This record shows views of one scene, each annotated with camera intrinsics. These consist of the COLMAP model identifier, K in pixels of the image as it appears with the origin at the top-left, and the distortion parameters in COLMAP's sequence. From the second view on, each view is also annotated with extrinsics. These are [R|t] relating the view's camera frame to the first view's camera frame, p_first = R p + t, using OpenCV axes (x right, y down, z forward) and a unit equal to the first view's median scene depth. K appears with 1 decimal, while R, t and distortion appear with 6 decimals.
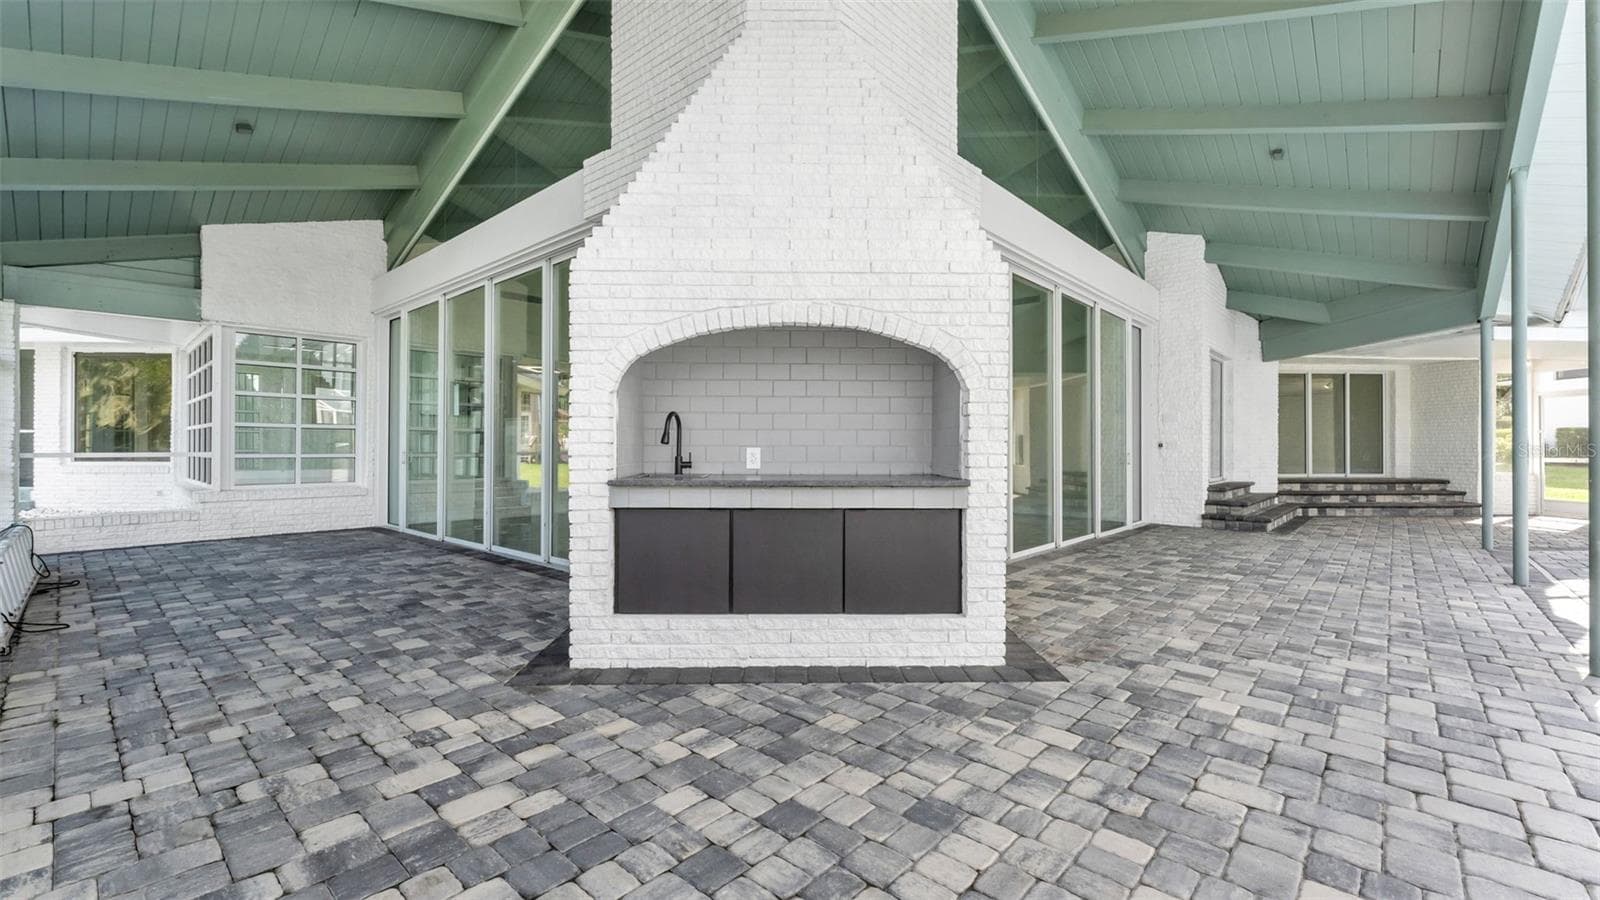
lens RADIAL K [[662.8, 0, 814.3], [0, 662.8, 450.0], [0, 0, 1]] dist [0.001626, 0.000091]
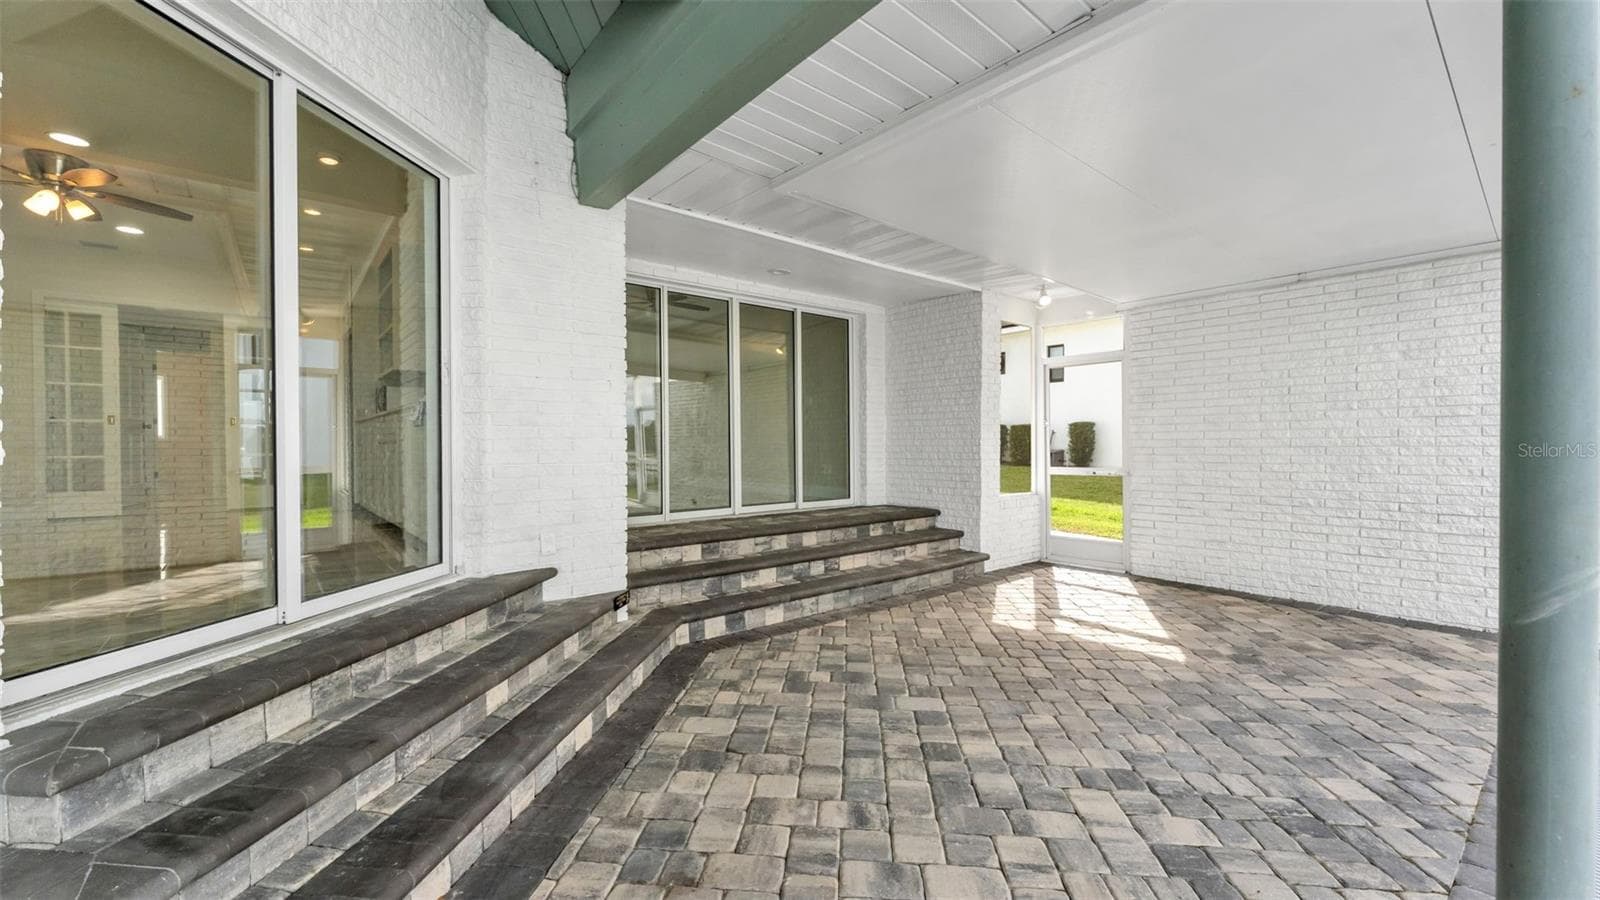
lens RADIAL K [[662.8, 0, 804.9], [0, 662.8, 447.1], [0, 0, 1]] dist [0.001626, 0.000091]
pose [[0.796316, -0.007546, 0.604833, 0.537685], [0.001662, 0.999946, 0.010288, -0.013767], [-0.604878, -0.007187, 0.796286, 0.635408]]
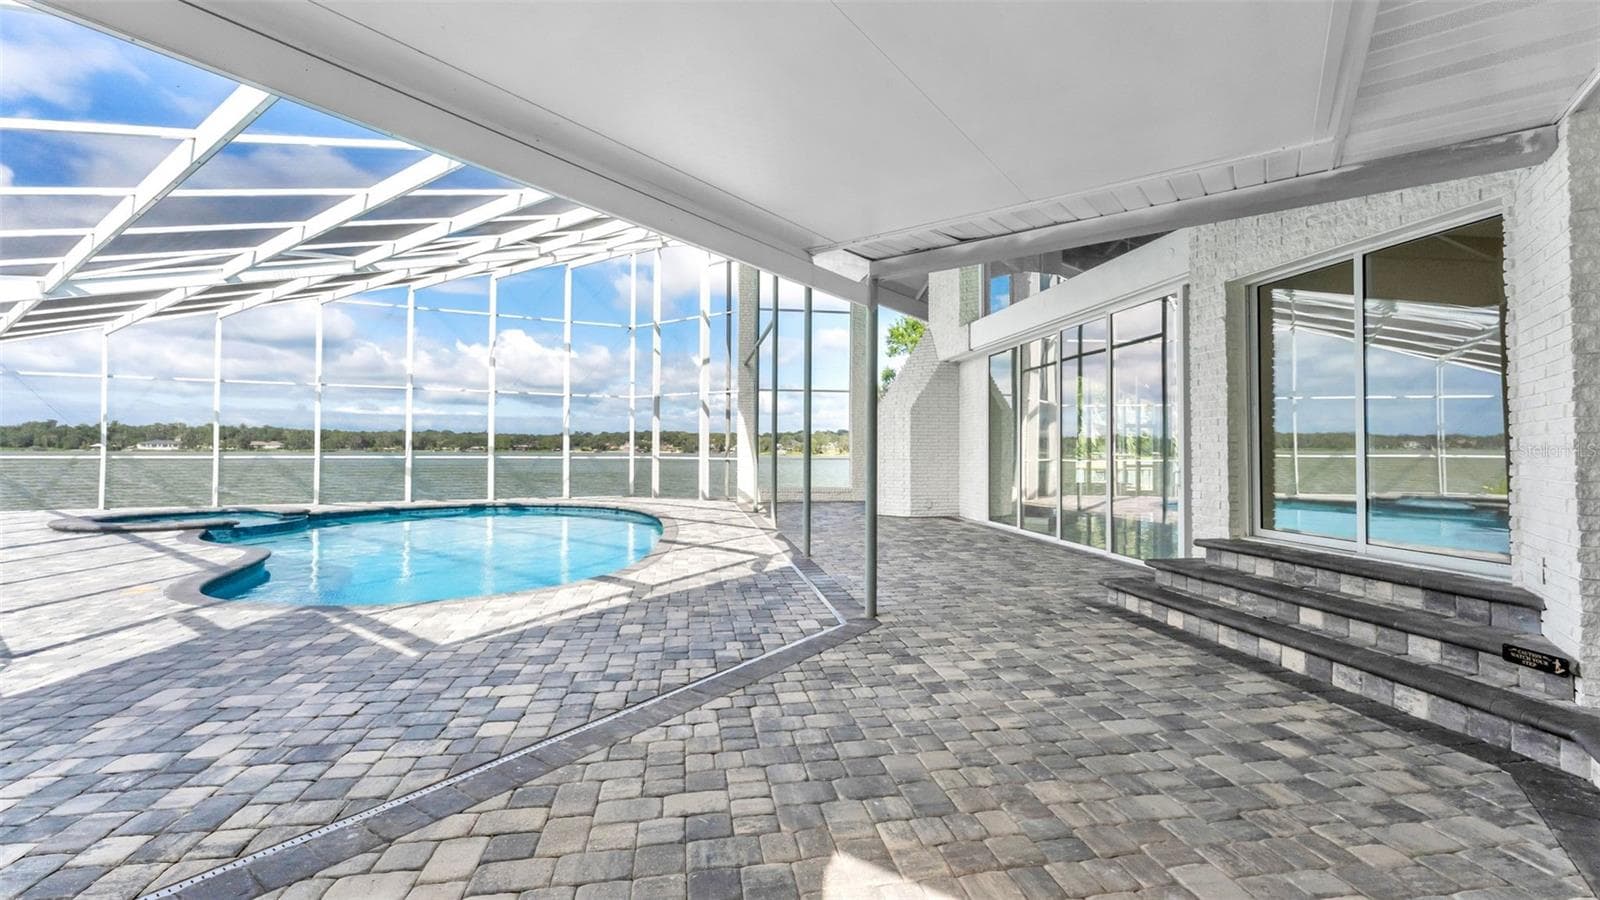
lens RADIAL K [[662.8, 0, 799.3], [0, 662.8, 444.9], [0, 0, 1]] dist [0.001626, 0.000091]
pose [[-0.634369, -0.007415, -0.772995, 1.046149], [0.002395, 0.999930, -0.011558, -0.014228], [0.773026, -0.009183, -0.634307, 0.899791]]
